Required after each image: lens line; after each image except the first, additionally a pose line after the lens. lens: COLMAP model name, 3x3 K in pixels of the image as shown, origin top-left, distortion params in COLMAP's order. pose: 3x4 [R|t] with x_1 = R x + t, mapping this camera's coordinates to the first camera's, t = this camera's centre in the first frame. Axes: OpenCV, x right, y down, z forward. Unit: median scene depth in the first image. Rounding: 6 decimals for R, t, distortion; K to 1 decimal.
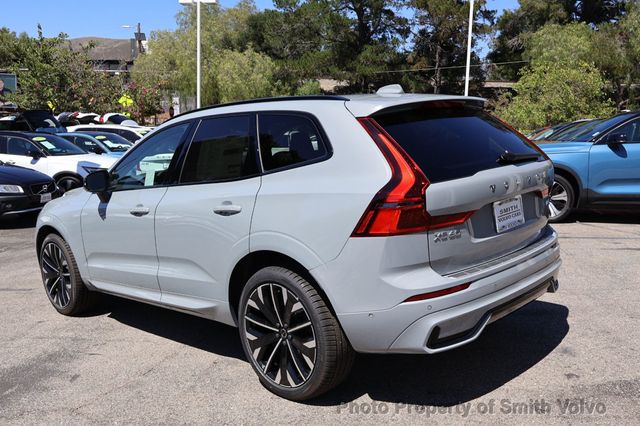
lens RADIAL K [[616.3, 0, 320.0], [0, 616.3, 213.0], [0, 0, 1]] dist [0.001993, -0.006434]
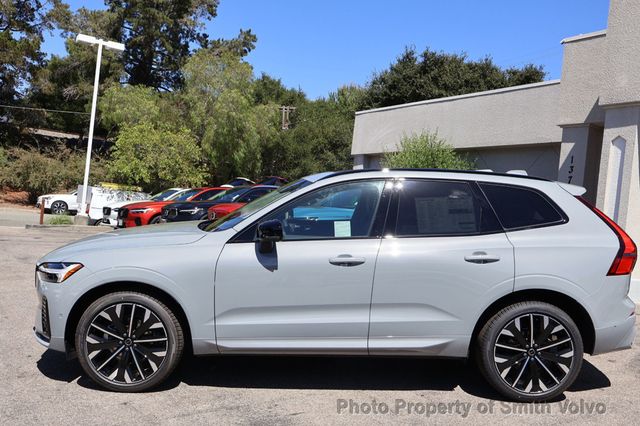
lens RADIAL K [[652.6, 0, 320.0], [0, 652.6, 213.0], [0, 0, 1]] dist [-0.000734, 0.013482]
pose [[0.683394, 0.052779, 0.728139, -1.353937], [0.011869, 0.996448, -0.083367, 0.008872], [-0.729953, 0.065615, 0.680341, 0.346207]]
